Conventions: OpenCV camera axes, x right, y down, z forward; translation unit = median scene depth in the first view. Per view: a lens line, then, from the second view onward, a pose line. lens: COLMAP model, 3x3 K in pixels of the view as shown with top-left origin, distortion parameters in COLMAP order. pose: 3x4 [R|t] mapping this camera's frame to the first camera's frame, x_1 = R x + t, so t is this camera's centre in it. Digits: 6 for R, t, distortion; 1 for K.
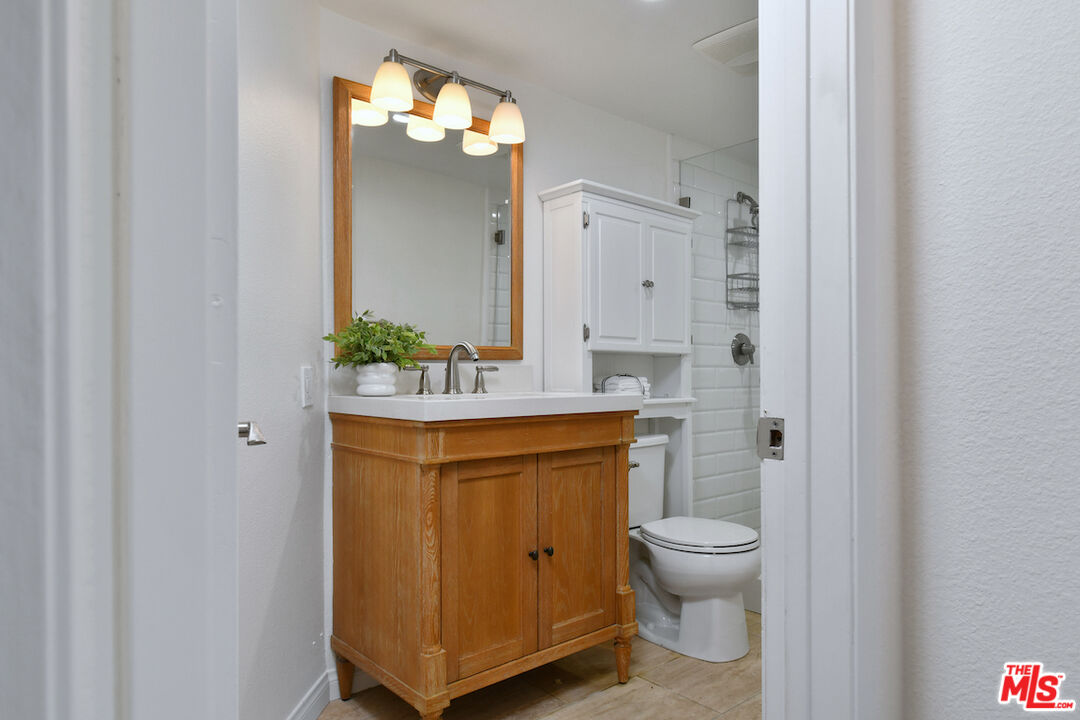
lens RADIAL K [[514.5, 0, 515.7], [0, 514.5, 352.2], [0, 0, 1]] dist [0.000842, 0.000454]
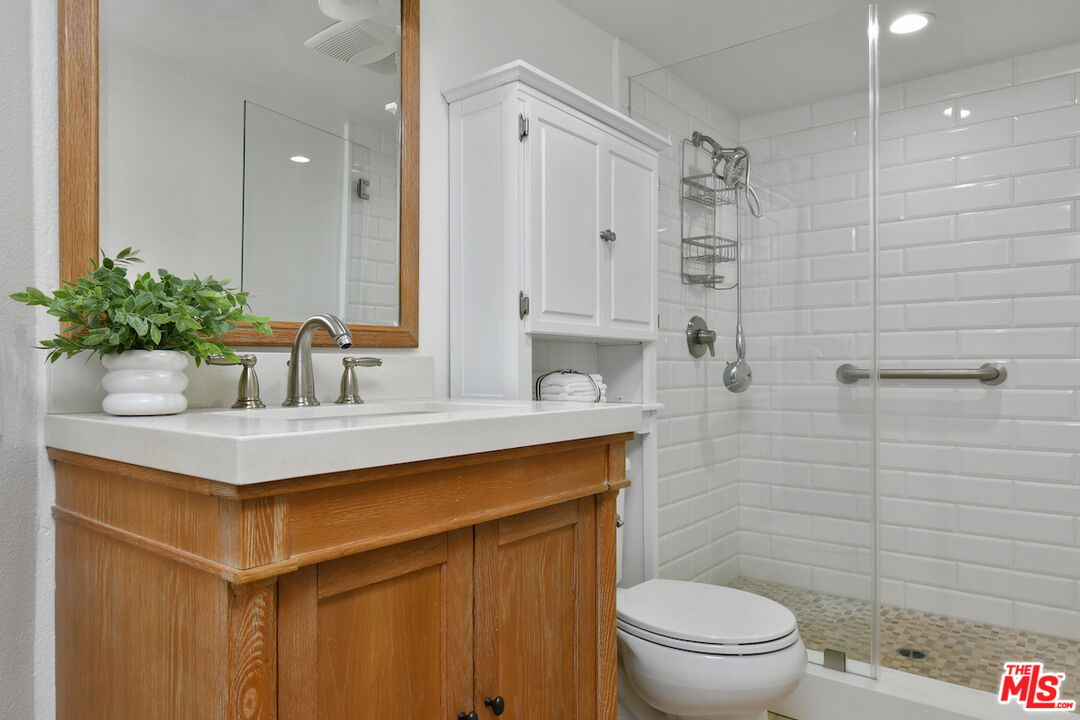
lens RADIAL K [[643.3, 0, 535.1], [0, 643.3, 352.6], [0, 0, 1]] dist [-0.003161, 0.000162]
pose [[0.973201, 0.004040, 0.229922, -0.038014], [-0.008033, 0.999833, 0.016431, 0.008884], [-0.229818, -0.017837, 0.973070, 0.271641]]
